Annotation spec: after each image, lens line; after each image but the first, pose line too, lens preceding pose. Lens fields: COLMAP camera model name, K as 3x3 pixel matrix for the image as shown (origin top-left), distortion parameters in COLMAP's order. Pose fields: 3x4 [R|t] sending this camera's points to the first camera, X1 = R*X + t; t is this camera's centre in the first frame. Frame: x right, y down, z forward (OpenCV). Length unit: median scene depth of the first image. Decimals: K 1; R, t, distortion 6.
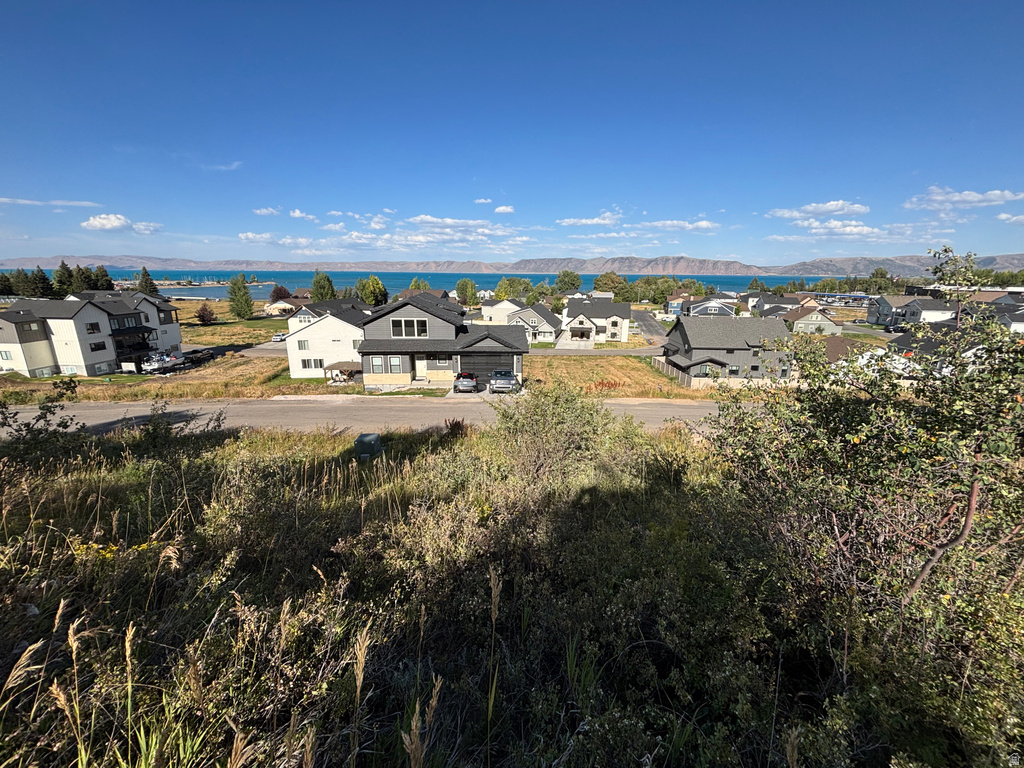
lens RADIAL K [[420.3, 0, 513.2], [0, 420.3, 387.9], [0, 0, 1]] dist [0.002150, 0.000236]
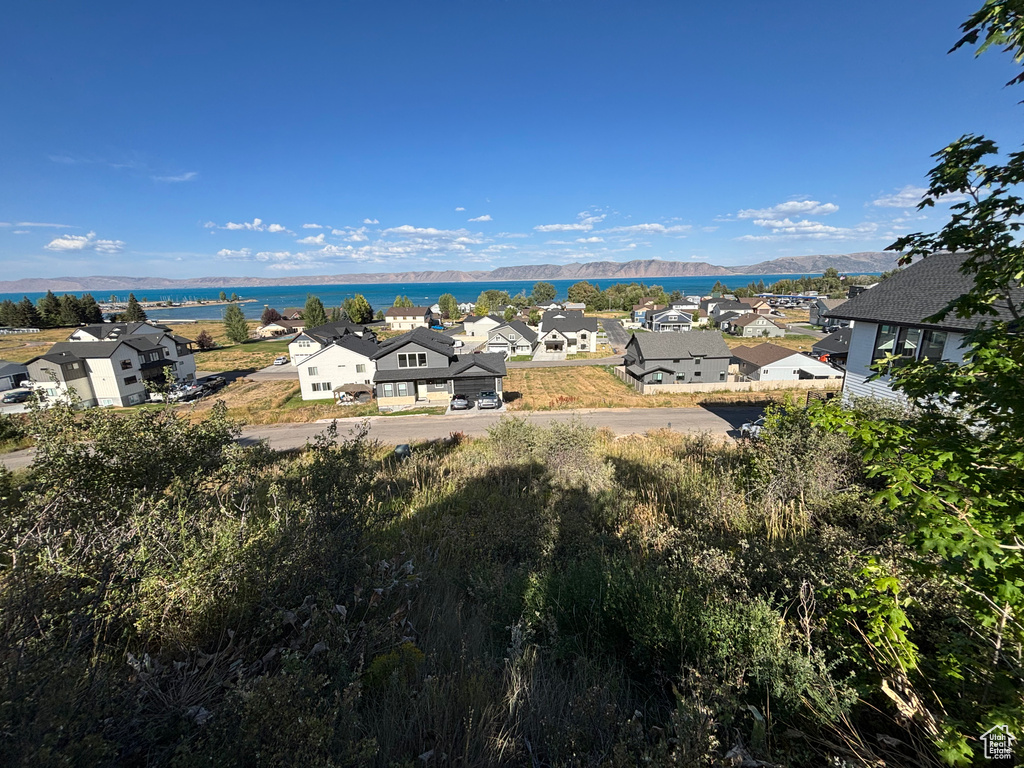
lens RADIAL K [[411.8, 0, 513.7], [0, 411.8, 391.2], [0, 0, 1]] dist [0.001148, -0.000215]
pose [[0.998134, -0.043953, 0.042398, 0.001203], [0.044101, 0.999024, -0.002556, -0.016604], [-0.042245, 0.004421, 0.999098, -0.132939]]
